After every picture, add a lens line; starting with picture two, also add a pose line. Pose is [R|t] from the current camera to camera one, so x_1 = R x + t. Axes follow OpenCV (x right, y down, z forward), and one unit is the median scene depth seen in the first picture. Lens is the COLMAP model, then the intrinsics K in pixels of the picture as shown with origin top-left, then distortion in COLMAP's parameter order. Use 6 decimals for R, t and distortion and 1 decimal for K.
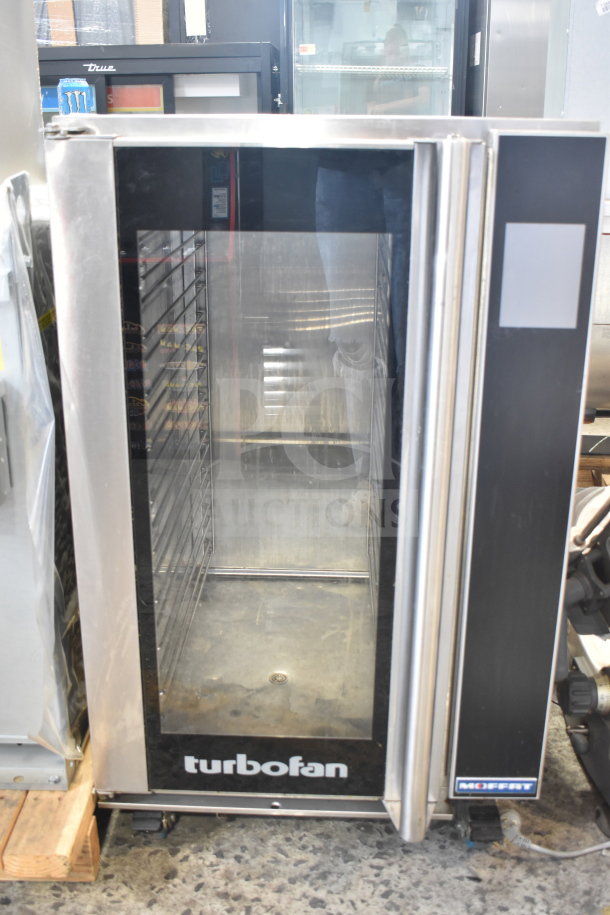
lens RADIAL K [[985.4, 0, 301.7], [0, 985.4, 465.8], [0, 0, 1]] dist [-0.006320, -0.024968]
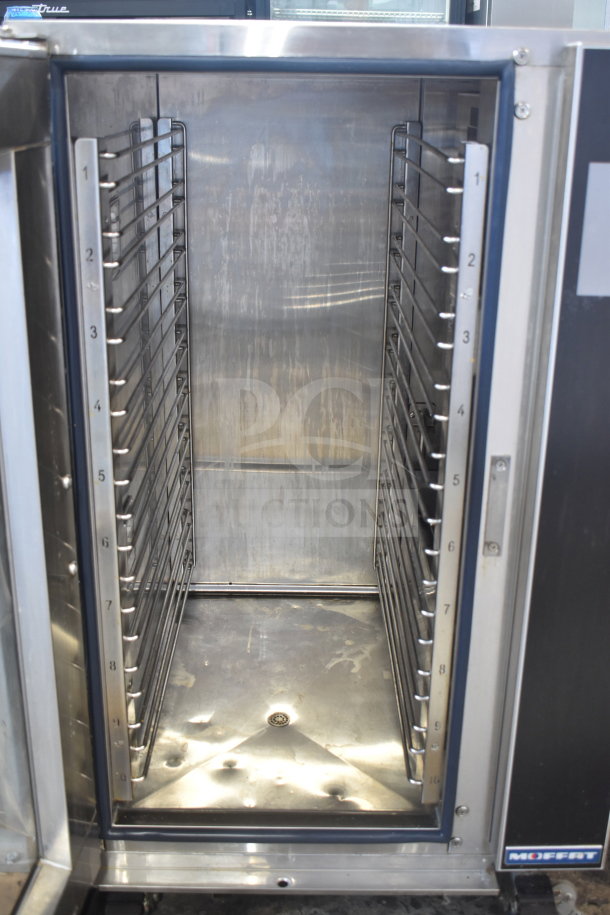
lens RADIAL K [[1012.9, 0, 305.0], [0, 1012.9, 457.5], [0, 0, 1]] dist [-0.014648, 0.045650]
pose [[0.998780, -0.004940, 0.049138, -0.040609], [0.004705, 0.999977, 0.004880, -0.010510], [-0.049161, -0.004643, 0.998780, 0.134932]]
